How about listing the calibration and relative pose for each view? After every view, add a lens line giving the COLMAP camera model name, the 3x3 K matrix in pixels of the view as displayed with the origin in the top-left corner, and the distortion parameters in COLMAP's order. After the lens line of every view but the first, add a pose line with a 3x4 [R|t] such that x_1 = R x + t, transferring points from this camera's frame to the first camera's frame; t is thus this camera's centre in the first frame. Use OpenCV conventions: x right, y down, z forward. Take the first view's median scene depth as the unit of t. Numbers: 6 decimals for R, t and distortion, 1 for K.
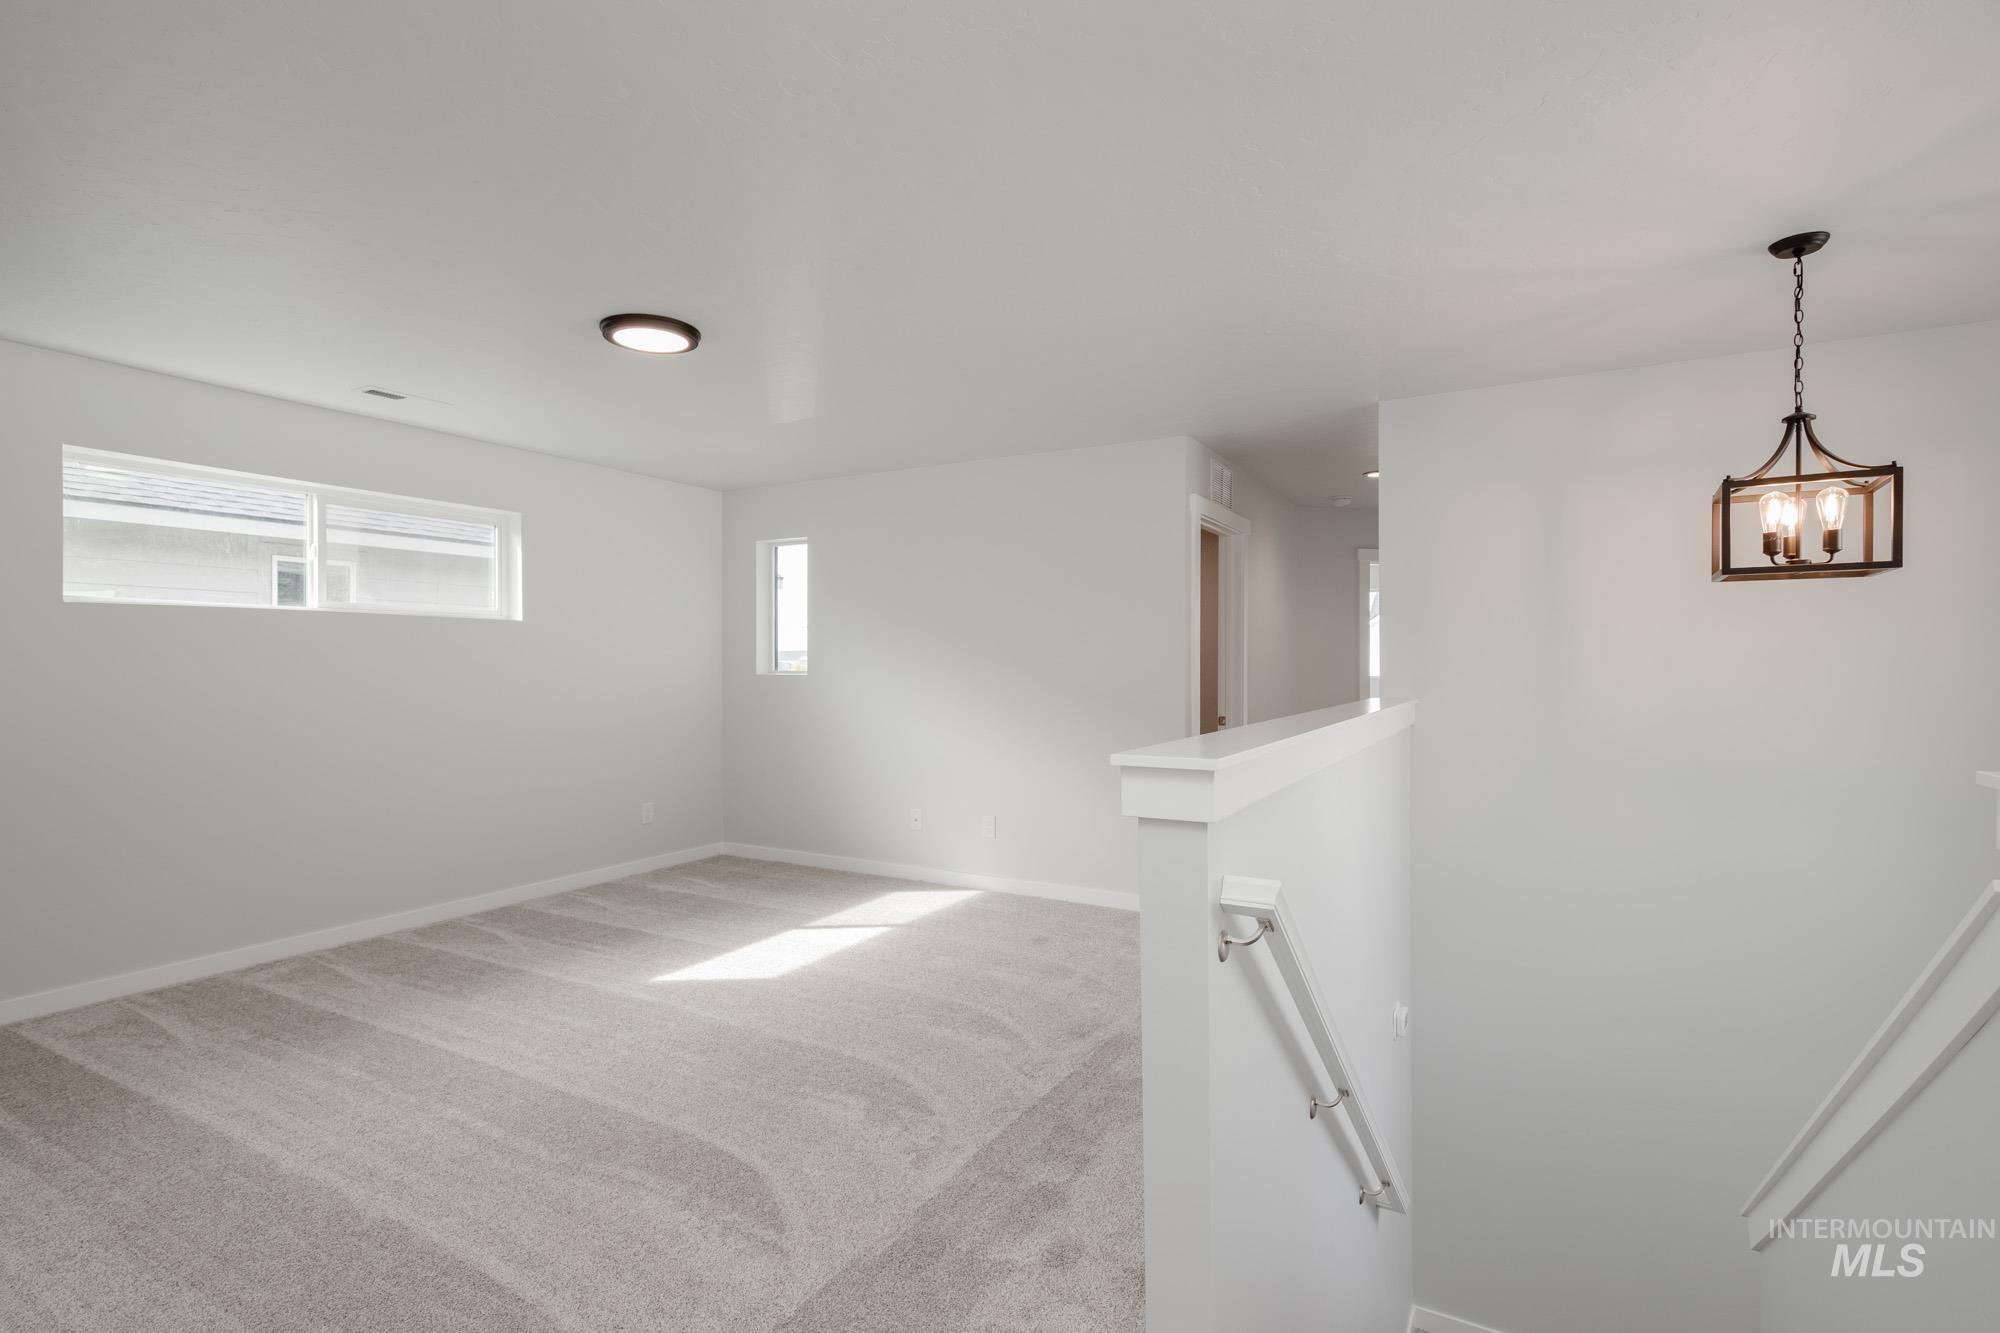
lens RADIAL K [[943.1, 0, 1005.3], [0, 943.1, 678.8], [0, 0, 1]] dist [0.012032, -0.001135]
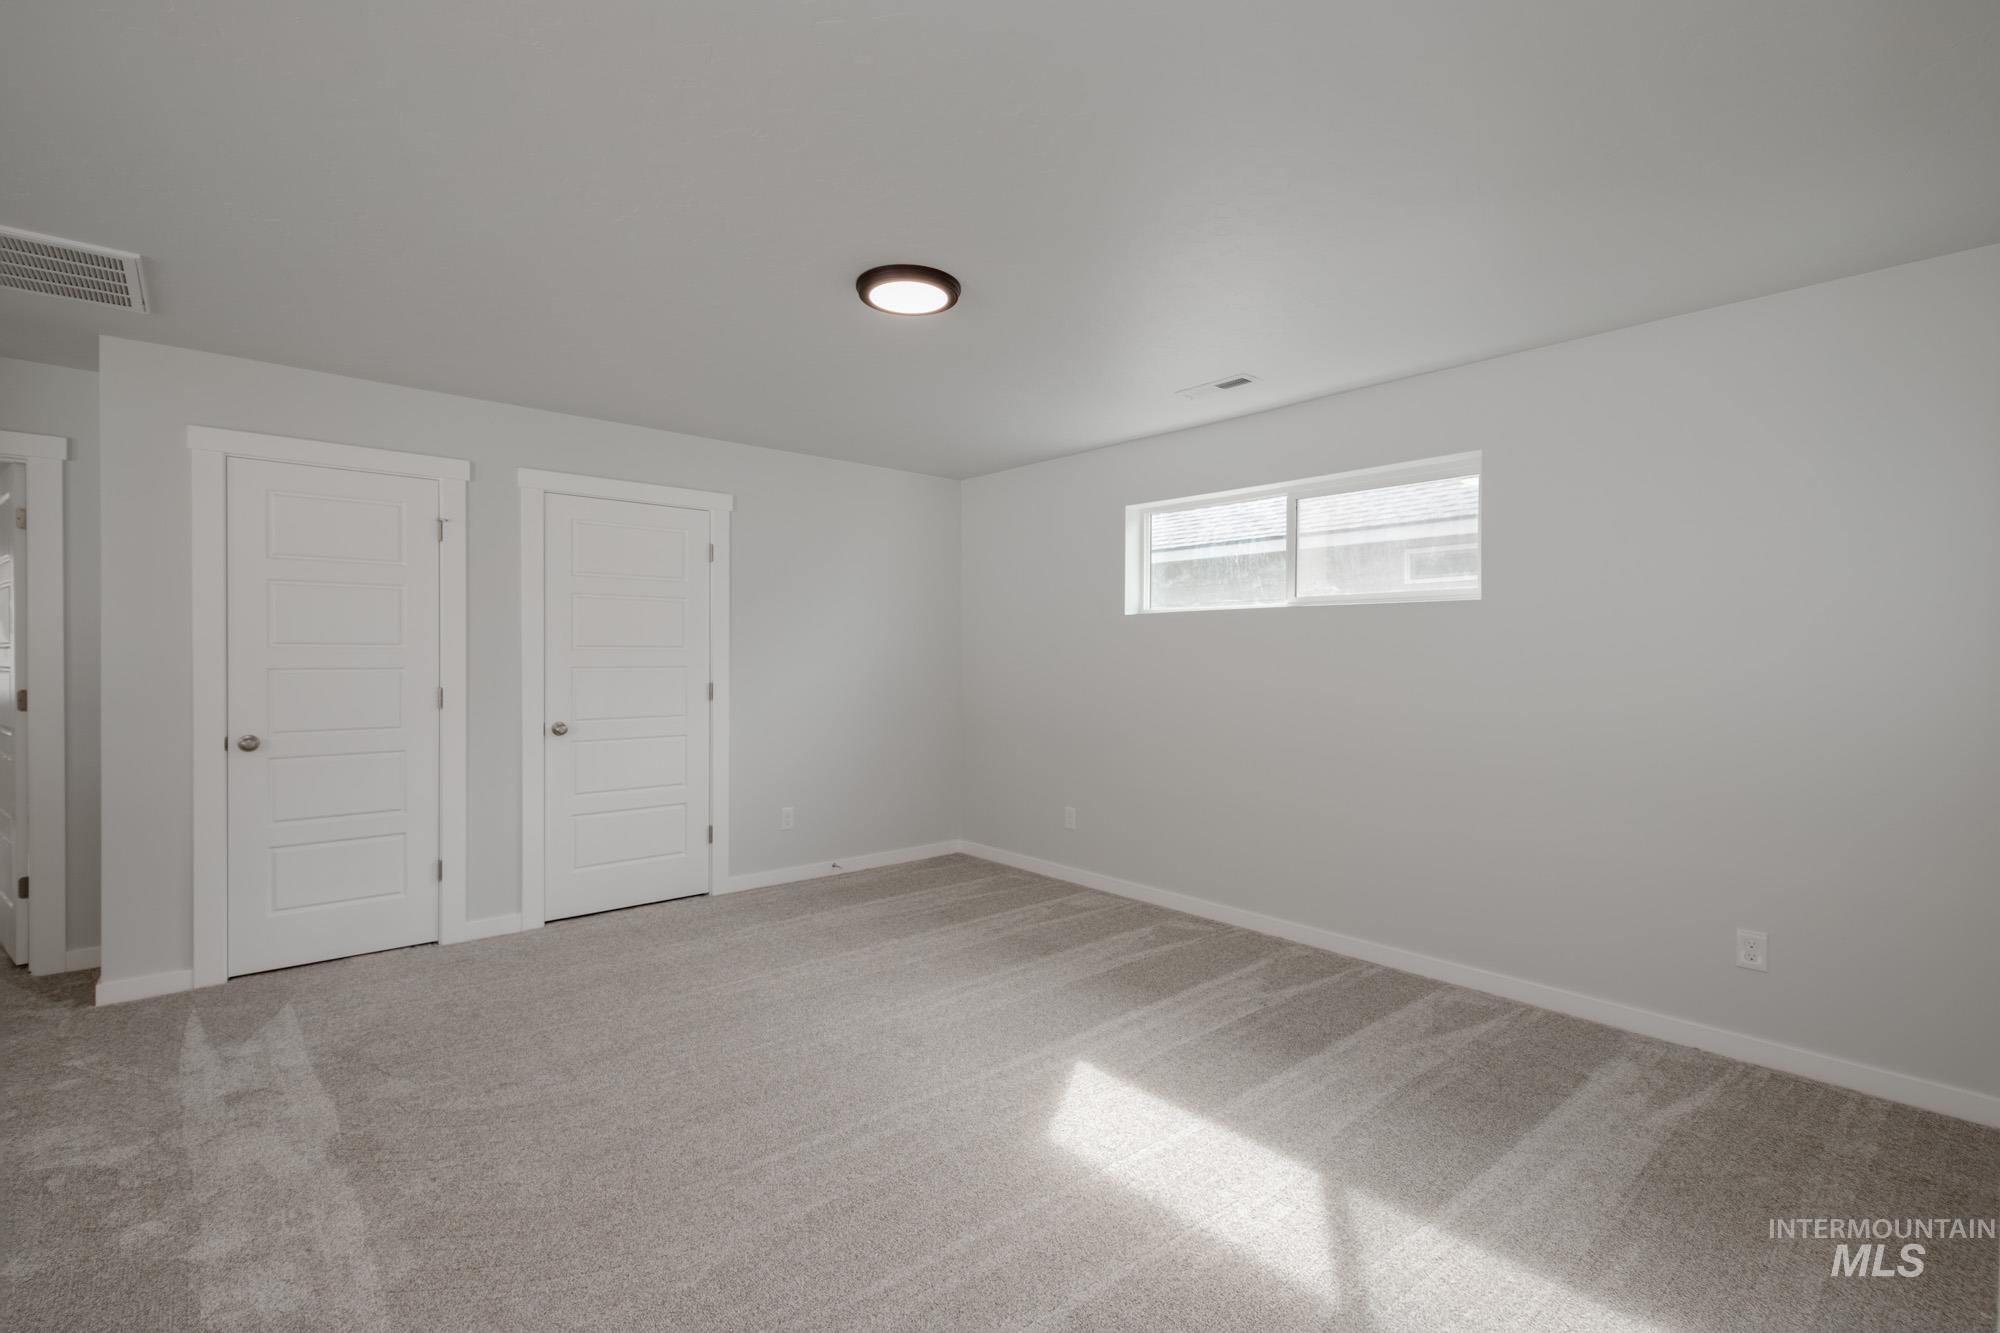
lens RADIAL K [[939.2, 0, 1000.0], [0, 939.2, 666.5], [0, 0, 1]] dist [0.011627, -0.001174]
pose [[-0.338208, 0.014921, -0.940953, 0.386388], [-0.019621, 0.999545, 0.022903, -0.028283], [0.940867, 0.026209, -0.337761, 1.197275]]
